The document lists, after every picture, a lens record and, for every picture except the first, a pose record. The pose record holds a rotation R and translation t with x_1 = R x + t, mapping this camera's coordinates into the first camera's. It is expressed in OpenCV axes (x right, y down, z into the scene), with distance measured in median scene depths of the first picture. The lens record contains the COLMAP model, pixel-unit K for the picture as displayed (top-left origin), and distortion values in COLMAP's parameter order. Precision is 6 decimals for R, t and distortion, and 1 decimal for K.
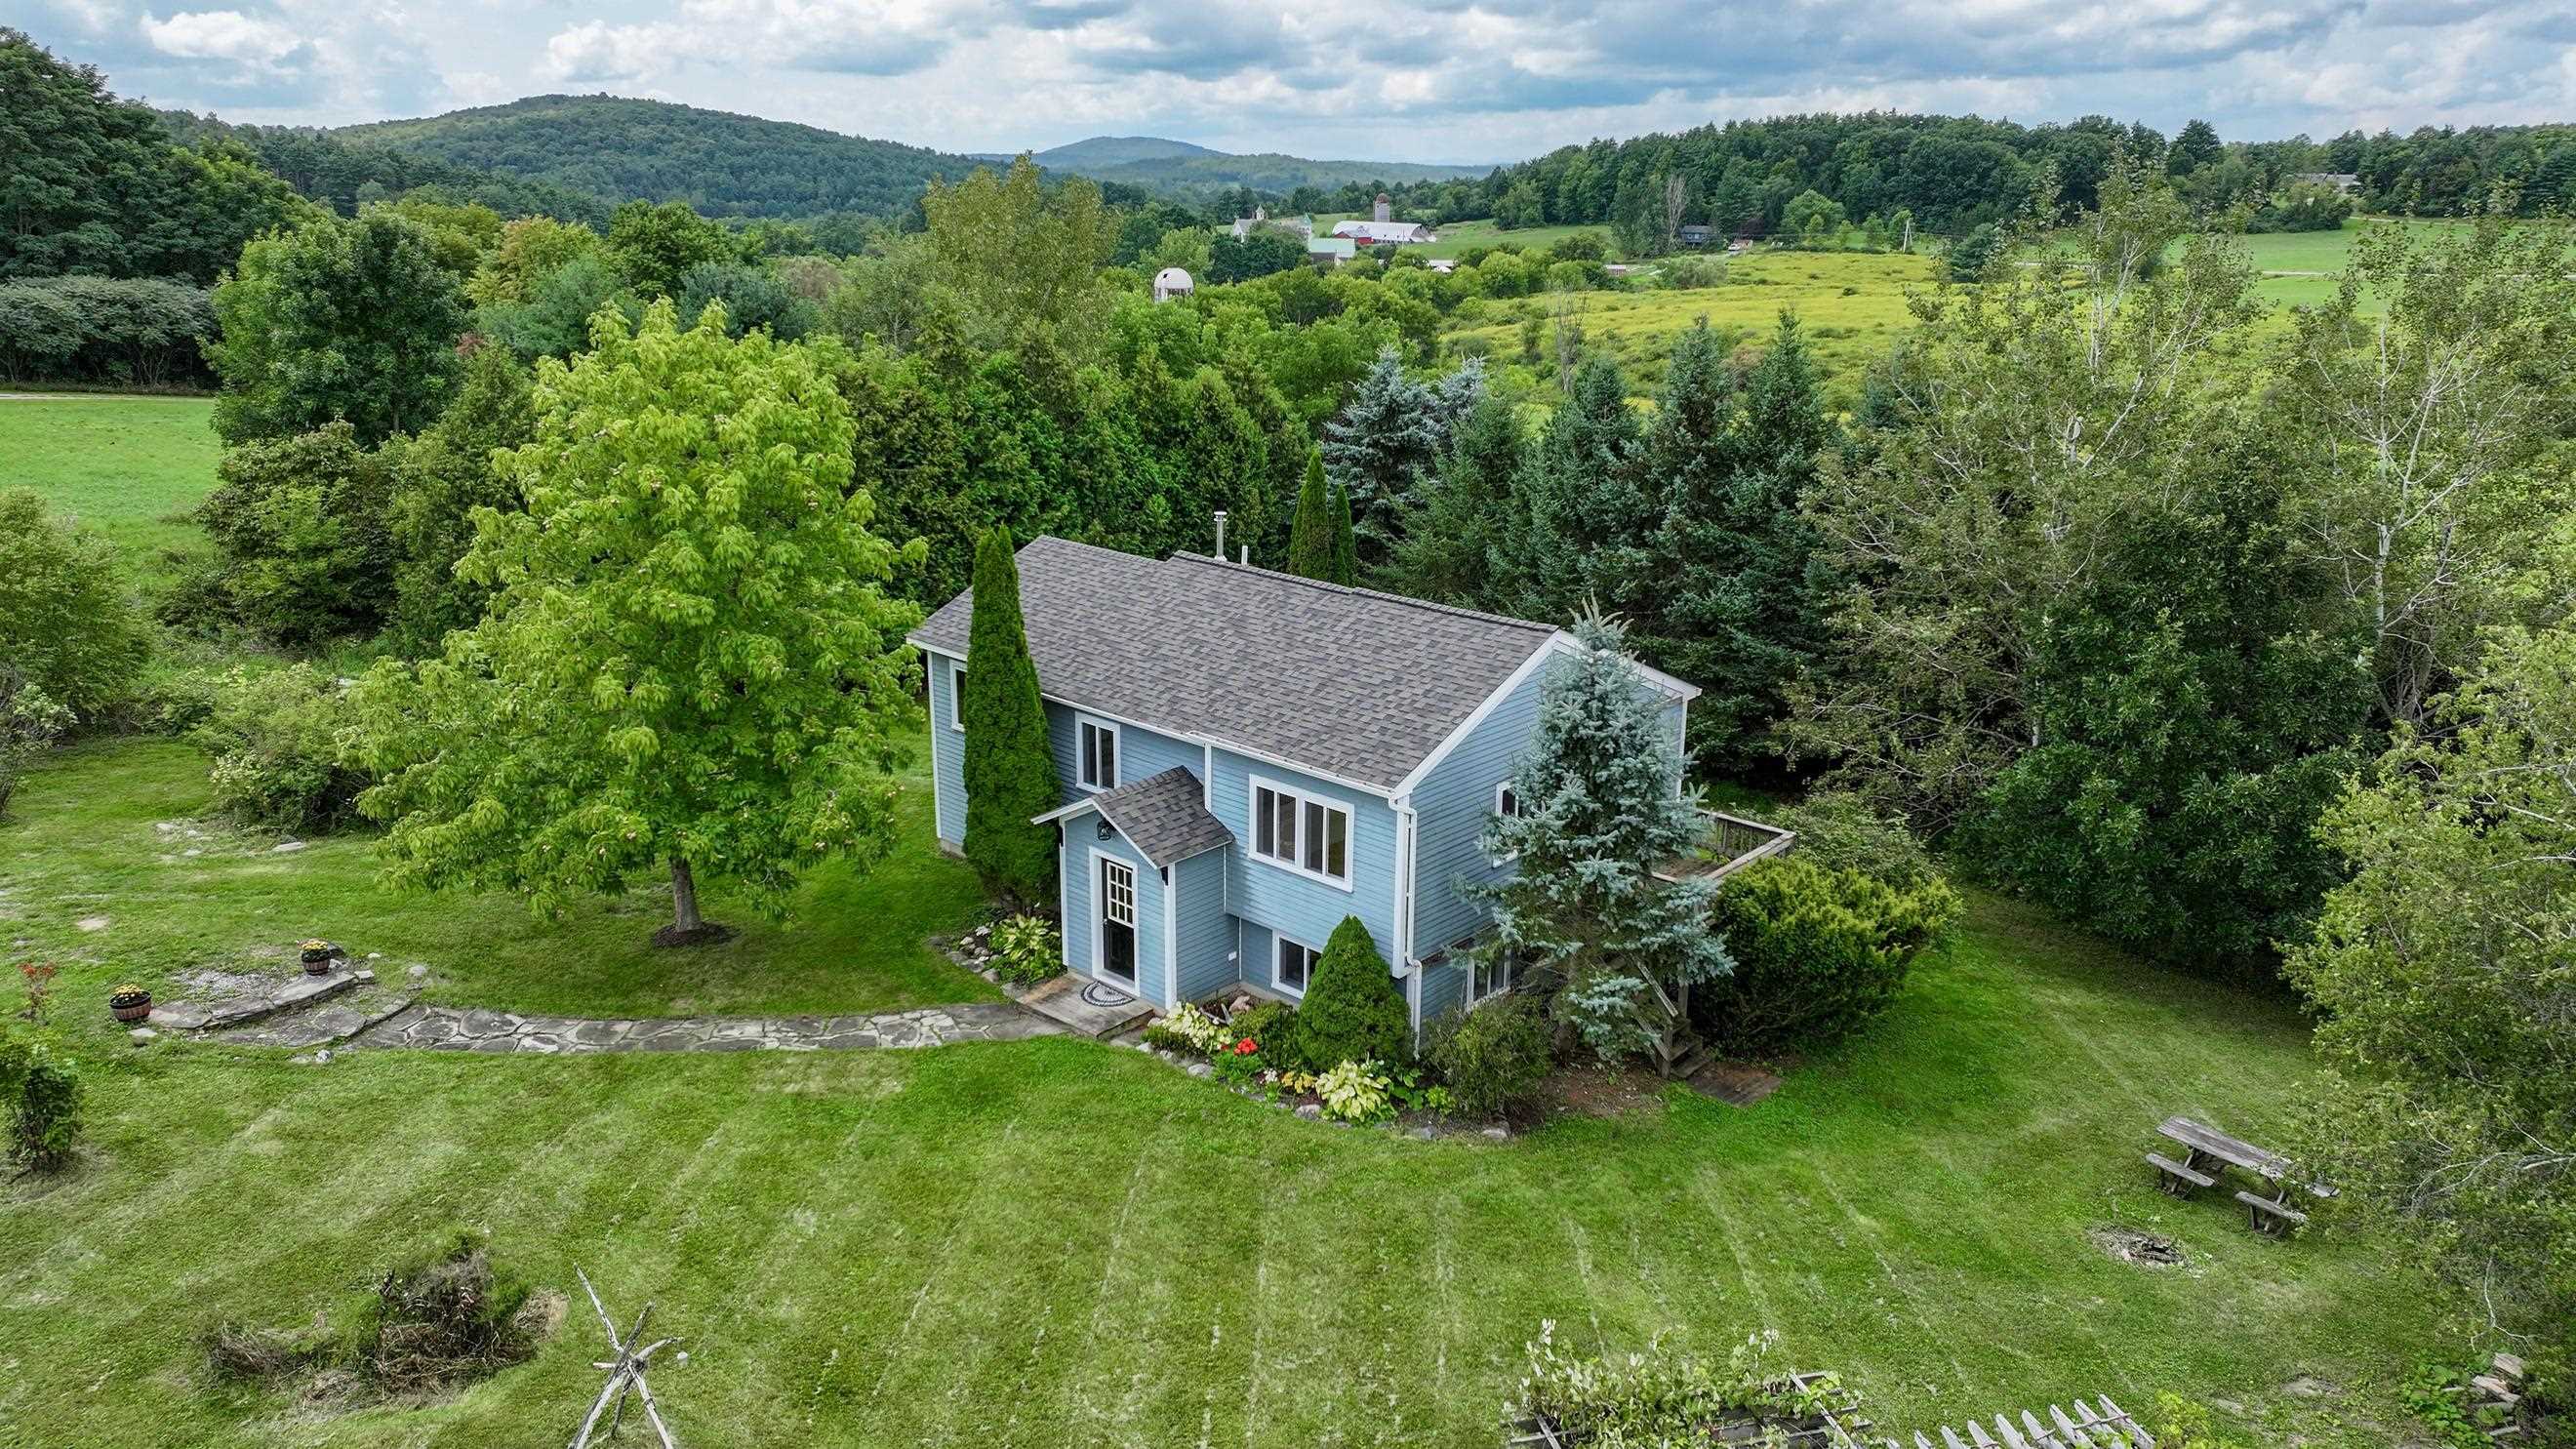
lens RADIAL K [[1752.8, 0, 1288.0], [0, 1752.8, 724.5], [0, 0, 1]] dist [0.001715, 0.001888]
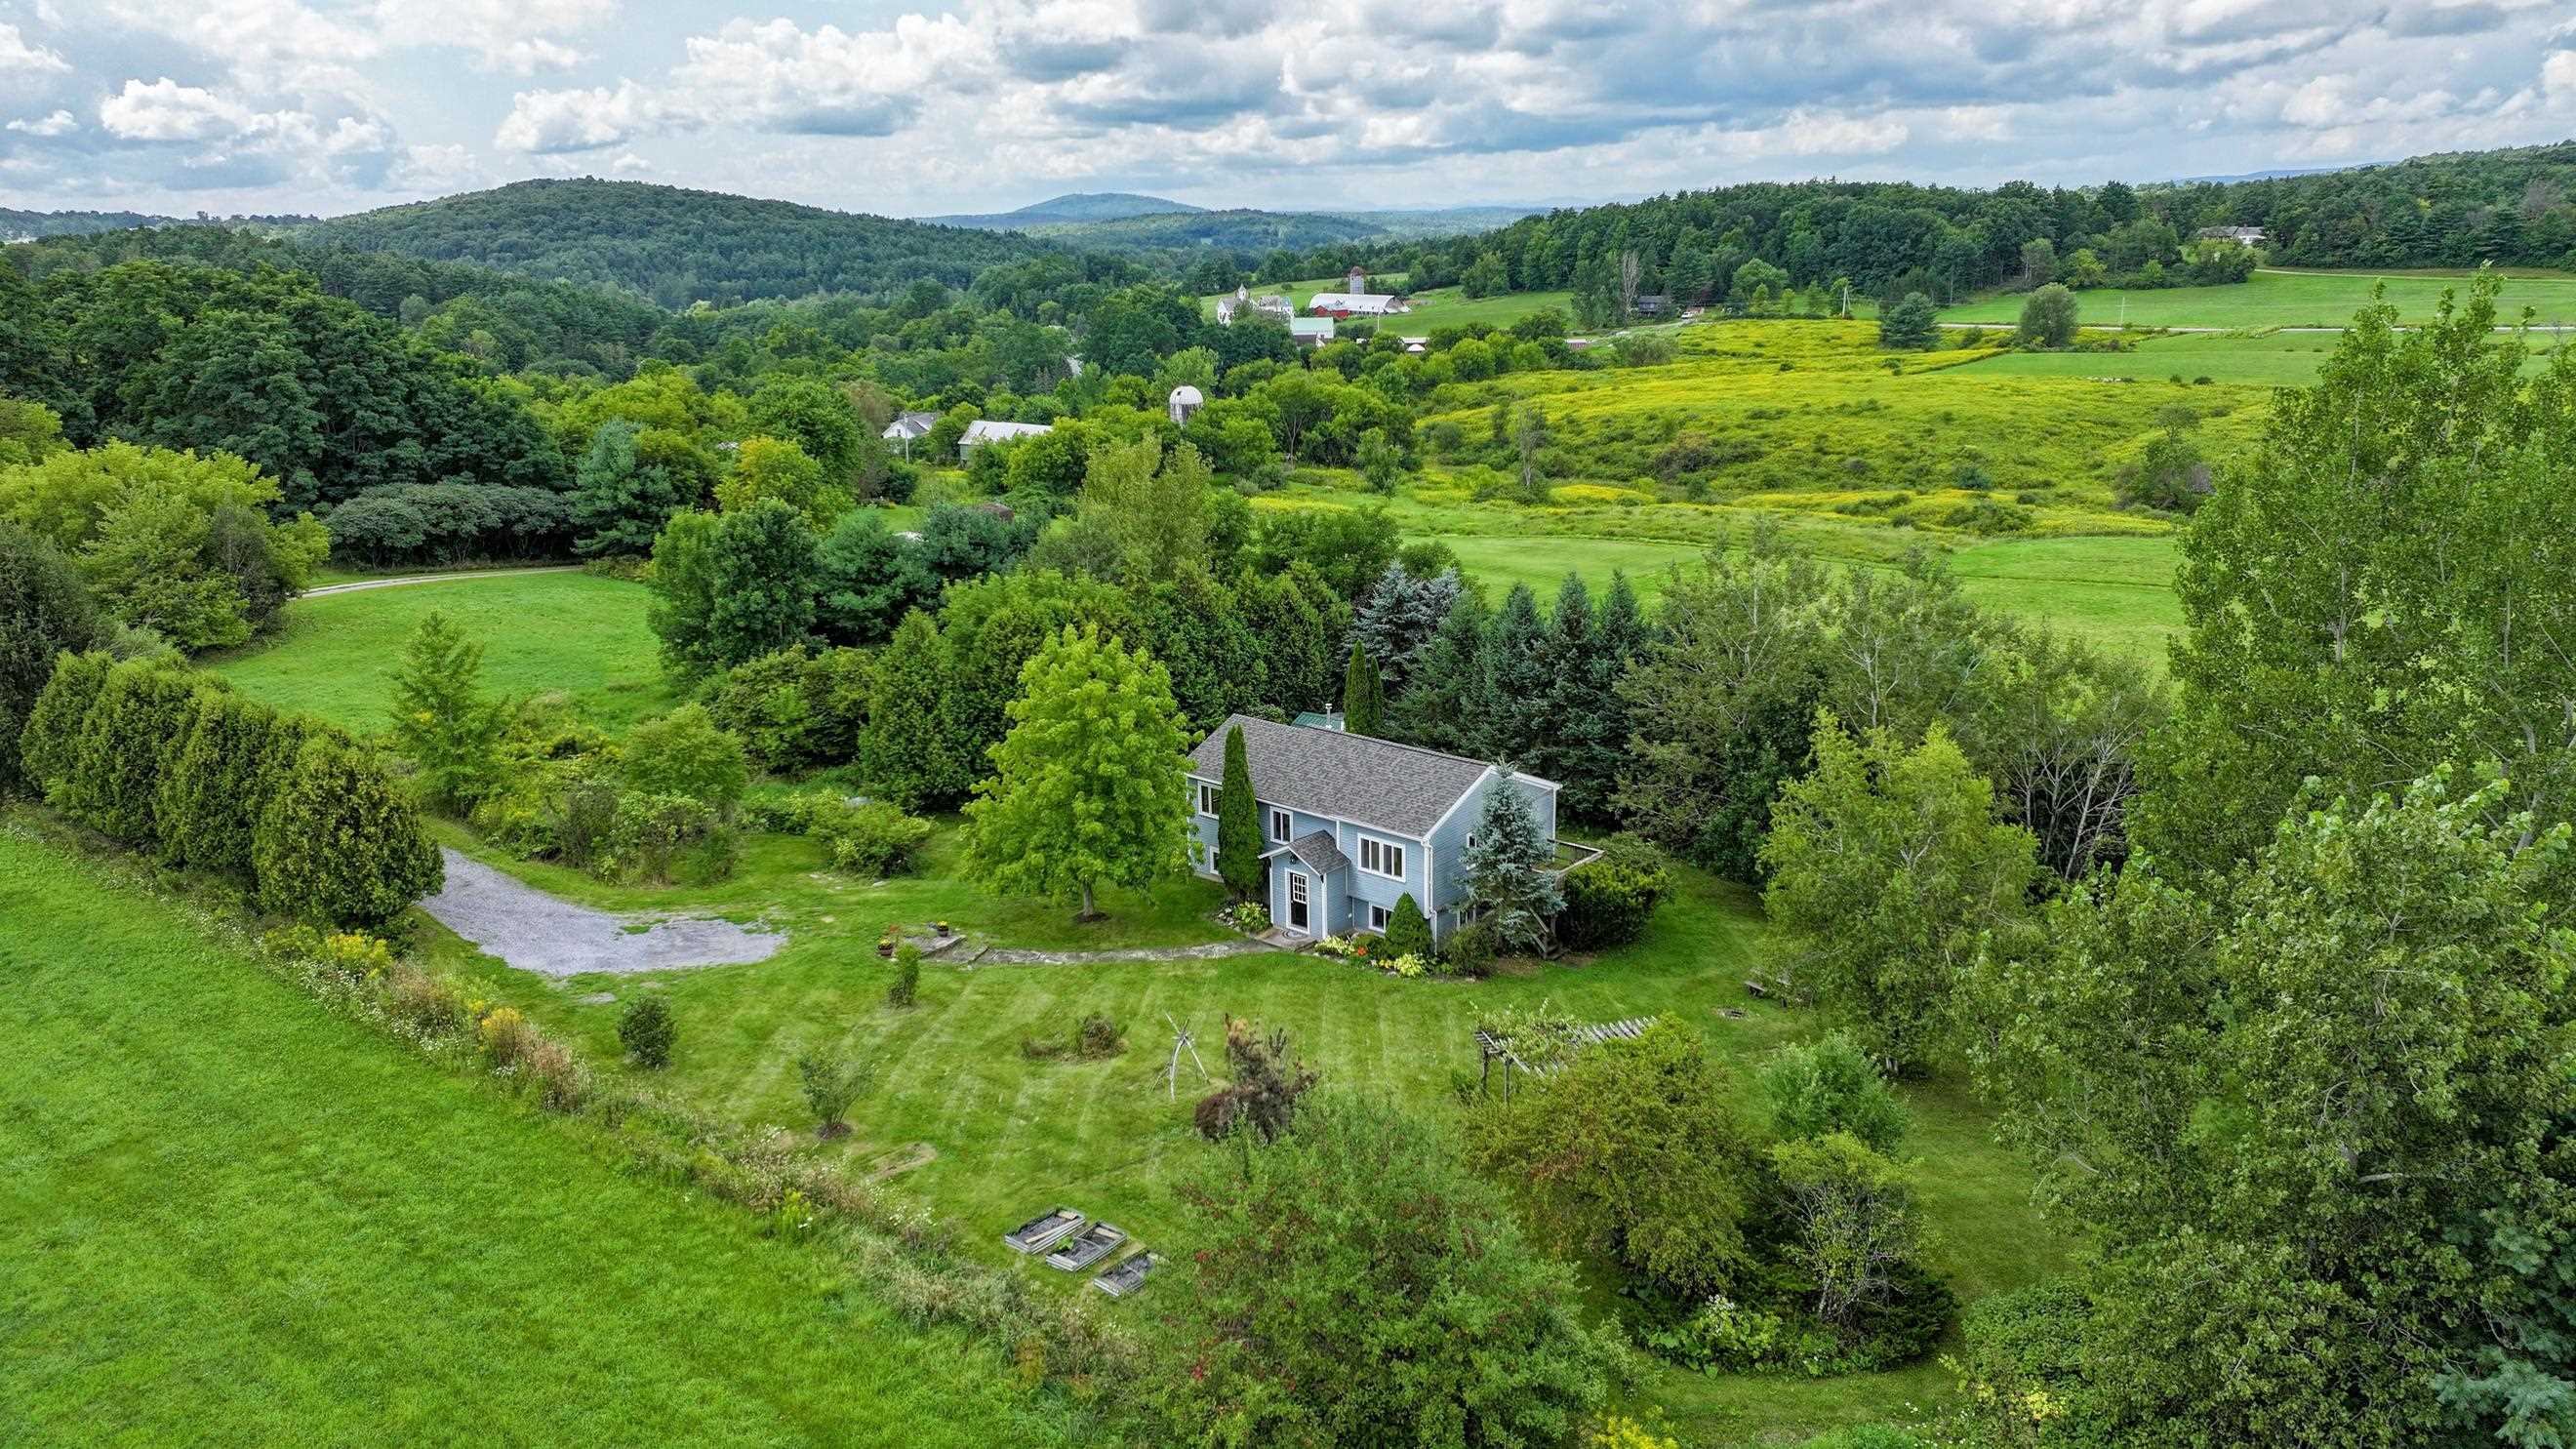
lens RADIAL K [[1785.6, 0, 1288.0], [0, 1785.6, 724.5], [0, 0, 1]] dist [0.011169, -0.000320]
pose [[0.999376, -0.034069, 0.009294, -0.064681], [0.034282, 0.999127, -0.023878, -0.030120], [-0.008472, 0.024182, 0.999672, -0.661356]]
